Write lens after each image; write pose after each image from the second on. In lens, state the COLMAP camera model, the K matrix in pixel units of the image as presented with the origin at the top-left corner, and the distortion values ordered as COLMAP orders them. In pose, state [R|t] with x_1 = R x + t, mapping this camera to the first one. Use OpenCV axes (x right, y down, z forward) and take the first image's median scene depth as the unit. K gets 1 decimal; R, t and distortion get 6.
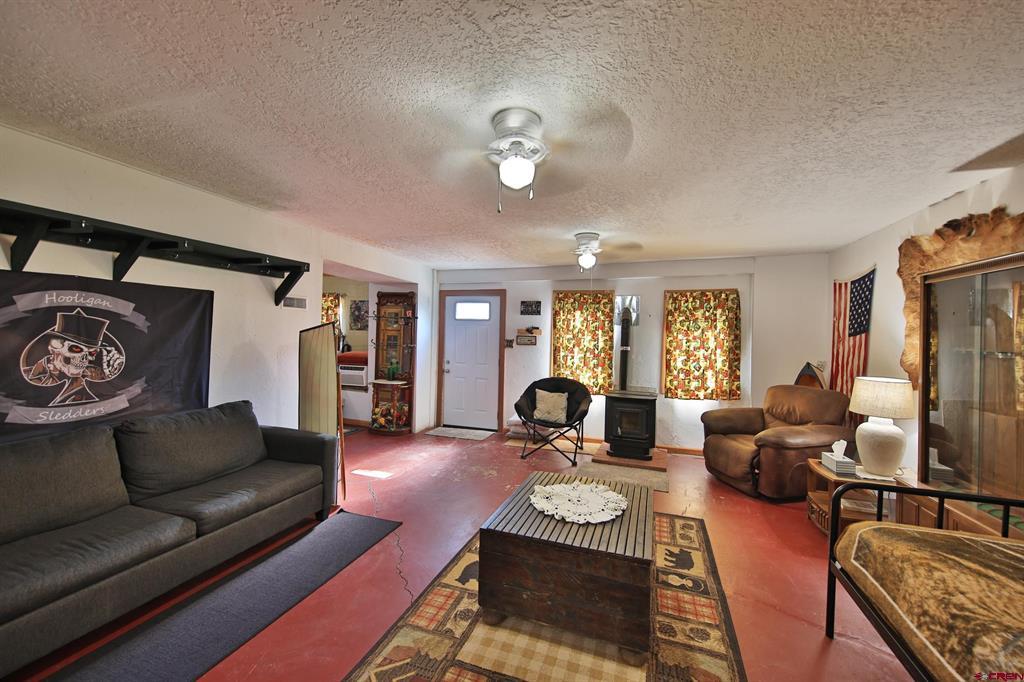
lens RADIAL K [[400.4, 0, 514.5], [0, 400.4, 338.9], [0, 0, 1]] dist [0.009394, -0.004329]
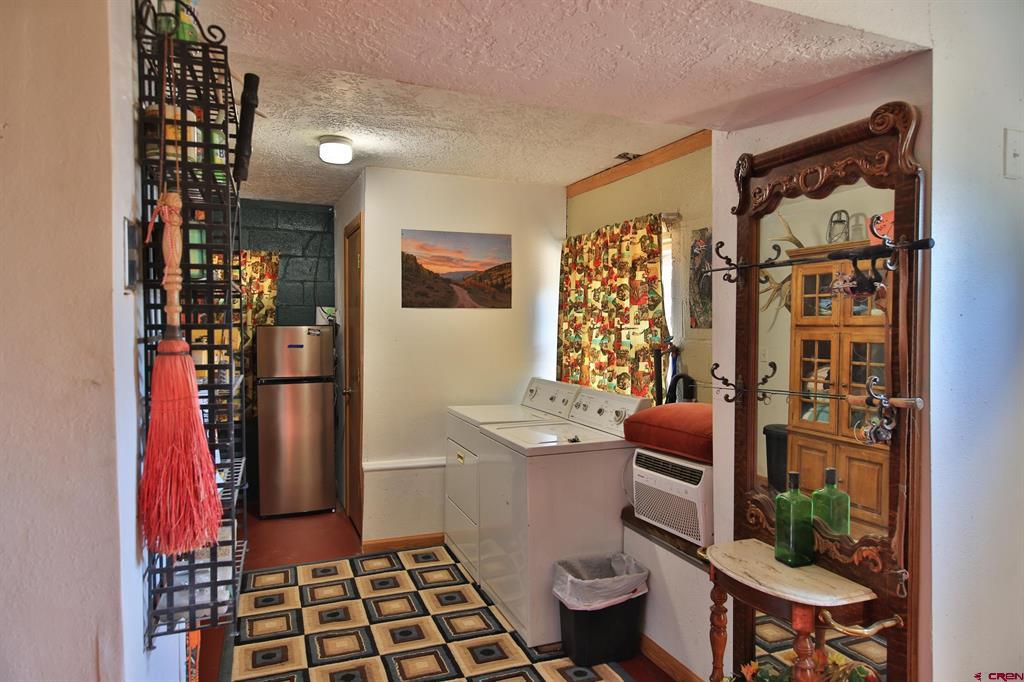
lens RADIAL K [[628.4, 0, 513.5], [0, 628.4, 340.7], [0, 0, 1]] dist [0.015444, -0.003030]
pose [[0.636914, -0.011319, -0.770852, -0.326166], [0.008919, 0.999933, -0.007314, -0.025879], [0.770883, -0.002217, 0.636972, 1.523280]]
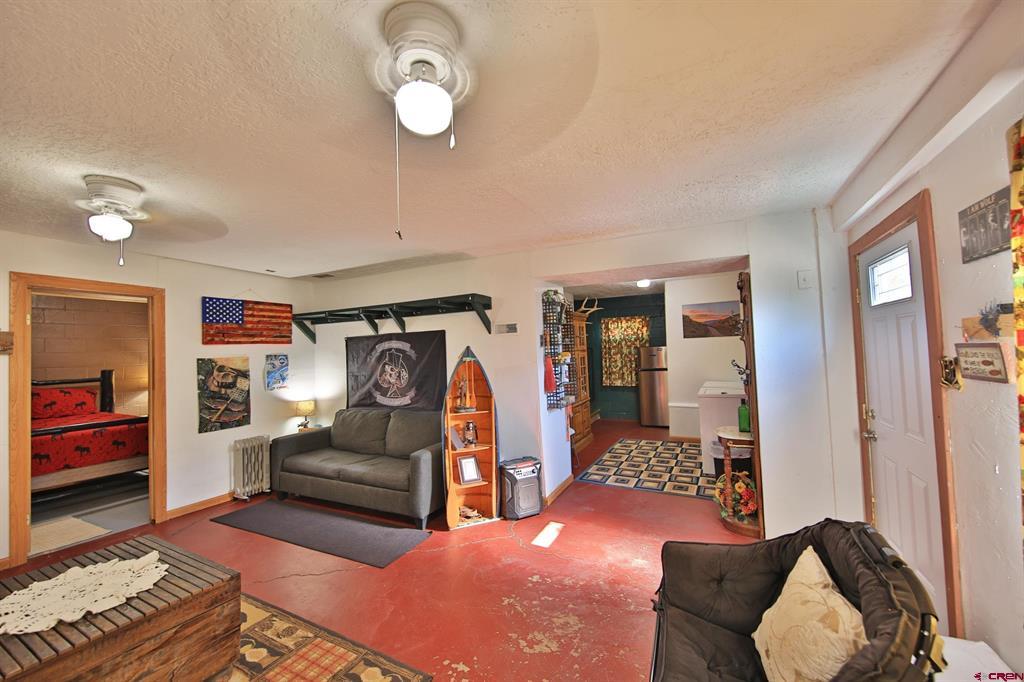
lens RADIAL K [[400.4, 0, 516.5], [0, 400.4, 338.8], [0, 0, 1]] dist [0.009394, -0.004329]
pose [[-0.139968, -0.055550, -0.988597, 0.720176], [0.015519, 0.998179, -0.058285, -0.001945], [0.990034, -0.023500, -0.138851, 1.707091]]
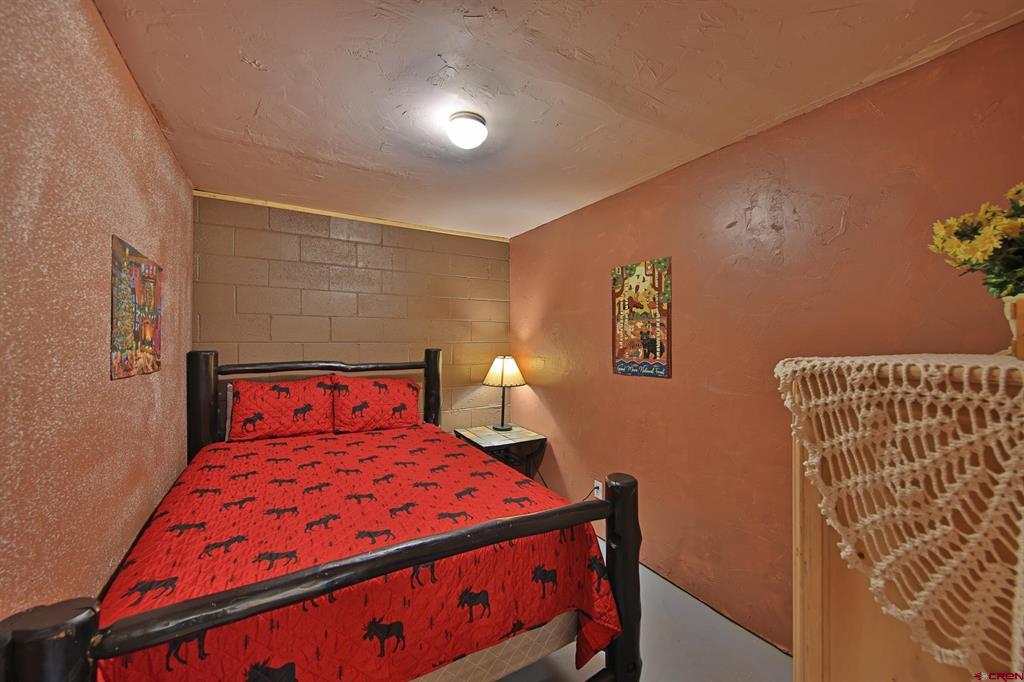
lens RADIAL K [[400.4, 0, 514.3], [0, 400.4, 337.9], [0, 0, 1]] dist [0.009394, -0.004329]
pose [[-0.652140, -0.035874, -0.757249, -0.410637], [-0.027928, 0.999339, -0.023291, -0.007547], [0.757584, 0.005959, -0.652710, 0.133597]]
